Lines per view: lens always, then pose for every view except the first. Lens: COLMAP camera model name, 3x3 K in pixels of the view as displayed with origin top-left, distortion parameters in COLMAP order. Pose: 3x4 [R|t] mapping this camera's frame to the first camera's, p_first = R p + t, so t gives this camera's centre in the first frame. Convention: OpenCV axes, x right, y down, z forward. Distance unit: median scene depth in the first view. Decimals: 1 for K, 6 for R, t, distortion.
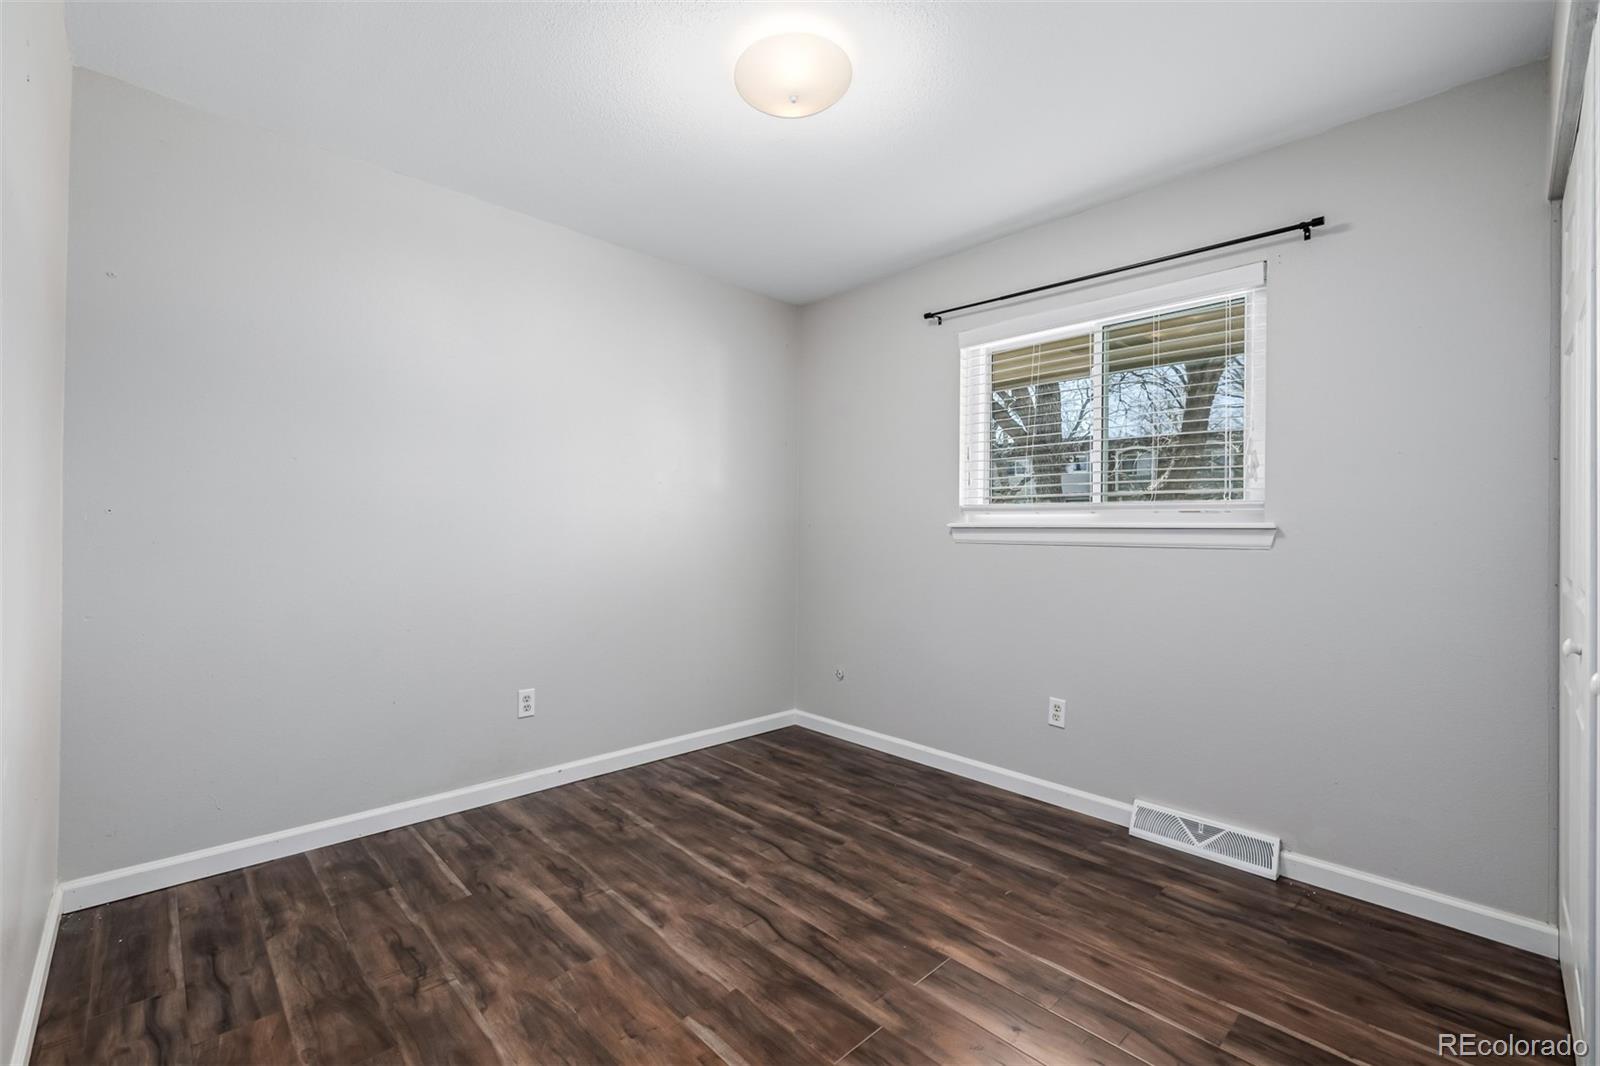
lens RADIAL K [[692.8, 0, 799.9], [0, 692.8, 529.4], [0, 0, 1]] dist [-0.000541, -0.000131]
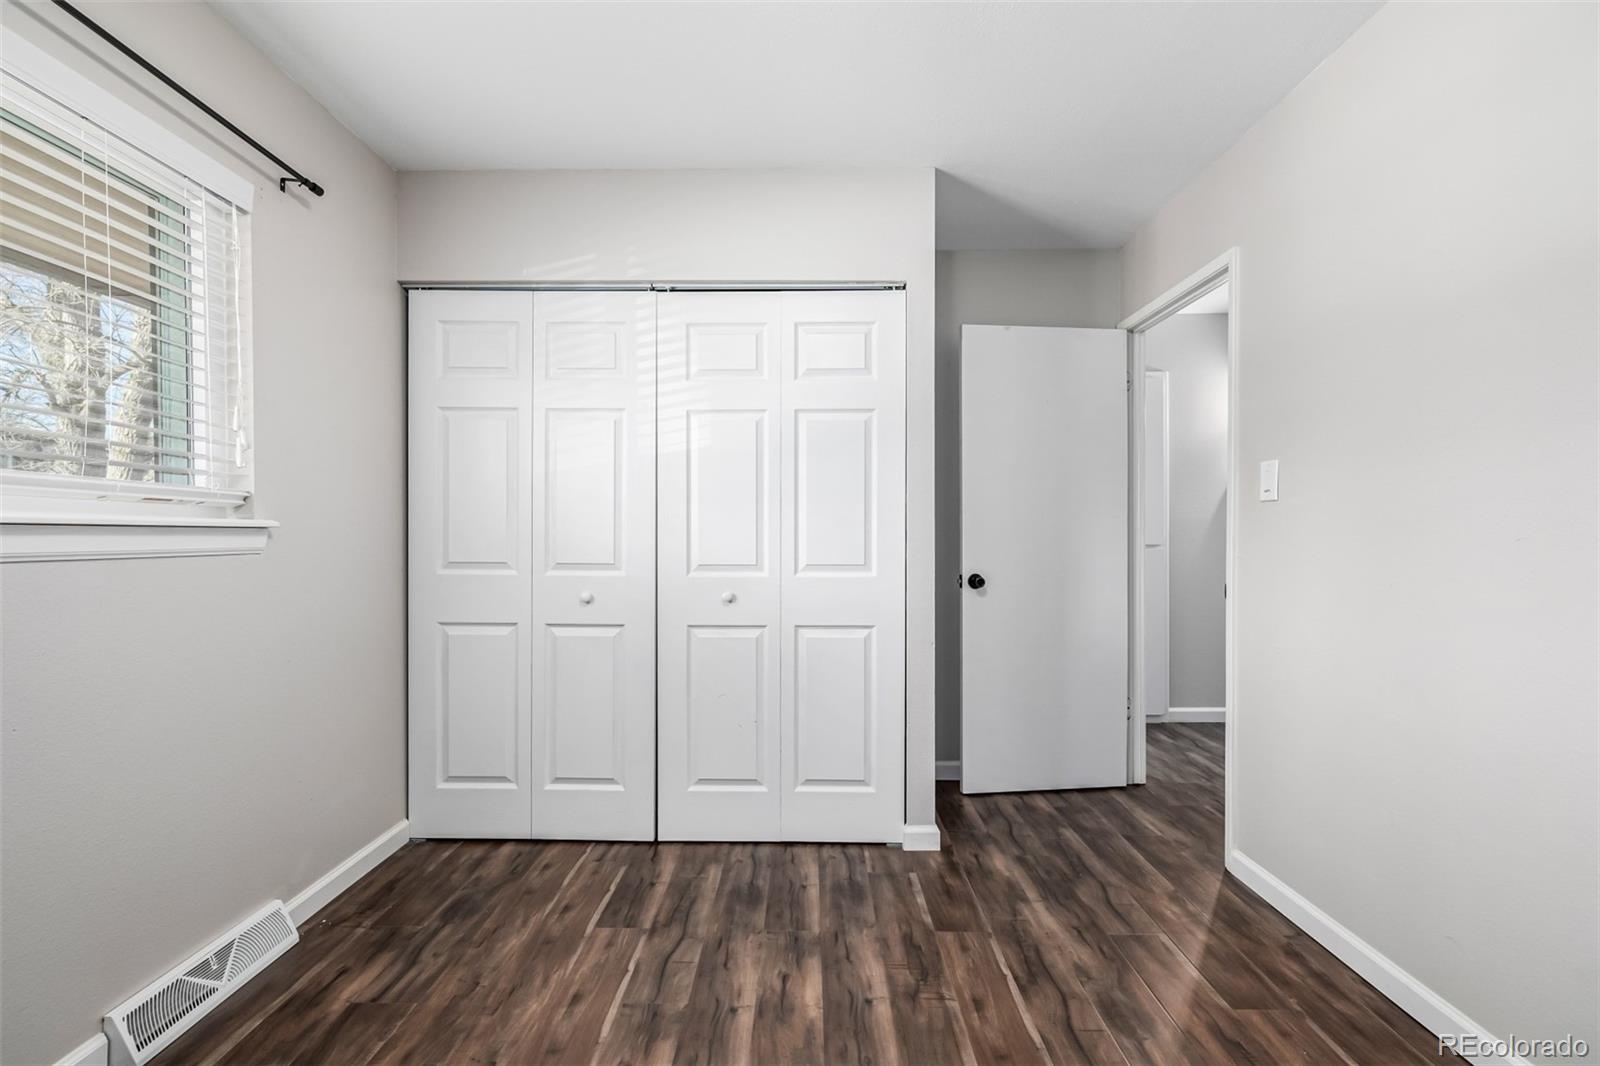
lens RADIAL K [[692.8, 0, 799.9], [0, 692.8, 529.4], [0, 0, 1]] dist [-0.000541, -0.000131]
pose [[-0.705556, -0.010152, 0.708582, -0.380693], [-0.007970, 0.999948, 0.006390, -0.010188], [-0.708610, -0.001139, -0.705600, 1.286404]]
